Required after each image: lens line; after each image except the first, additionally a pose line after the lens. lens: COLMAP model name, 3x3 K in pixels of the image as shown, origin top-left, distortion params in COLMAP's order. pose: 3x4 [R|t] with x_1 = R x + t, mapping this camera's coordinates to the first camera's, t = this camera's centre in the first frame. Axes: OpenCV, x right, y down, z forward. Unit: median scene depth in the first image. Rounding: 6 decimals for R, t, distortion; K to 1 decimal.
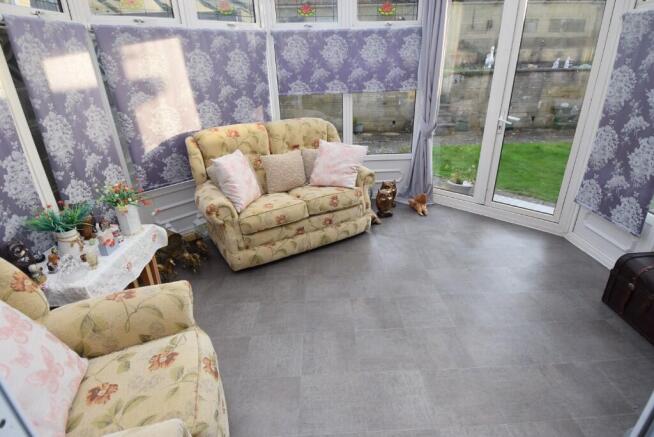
lens RADIAL K [[338.3, 0, 331.0], [0, 338.3, 216.2], [0, 0, 1]] dist [0.049369, -0.052872]
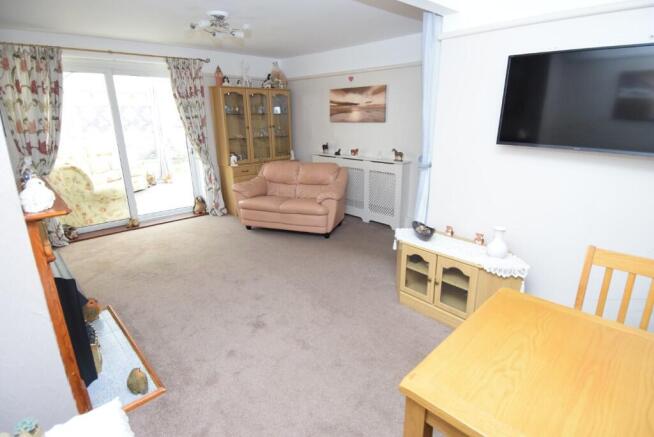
lens RADIAL K [[338.3, 0, 331.0], [0, 338.3, 216.2], [0, 0, 1]] dist [0.049369, -0.052872]
pose [[0.748364, -0.173924, 0.640079, -0.512021], [0.264422, 0.963240, -0.047421, 0.723773], [-0.608303, 0.204740, 0.766844, -1.625750]]
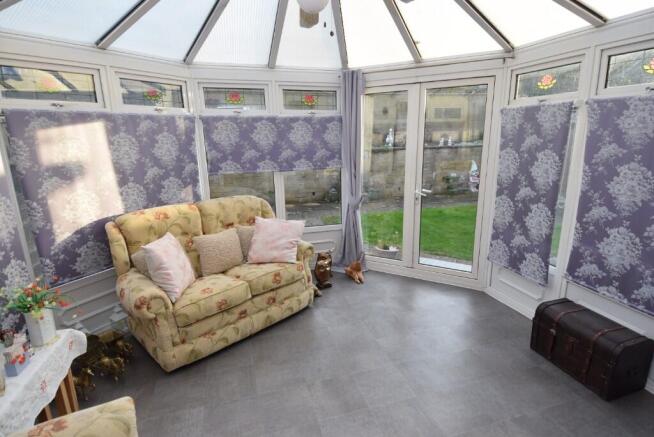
lens RADIAL K [[338.3, 0, 331.0], [0, 338.3, 216.2], [0, 0, 1]] dist [0.049369, -0.052872]
pose [[0.969214, -0.050358, 0.241014, -0.064758], [0.096951, 0.977837, -0.185567, -0.022074], [-0.226328, 0.203220, 0.952616, -0.002584]]
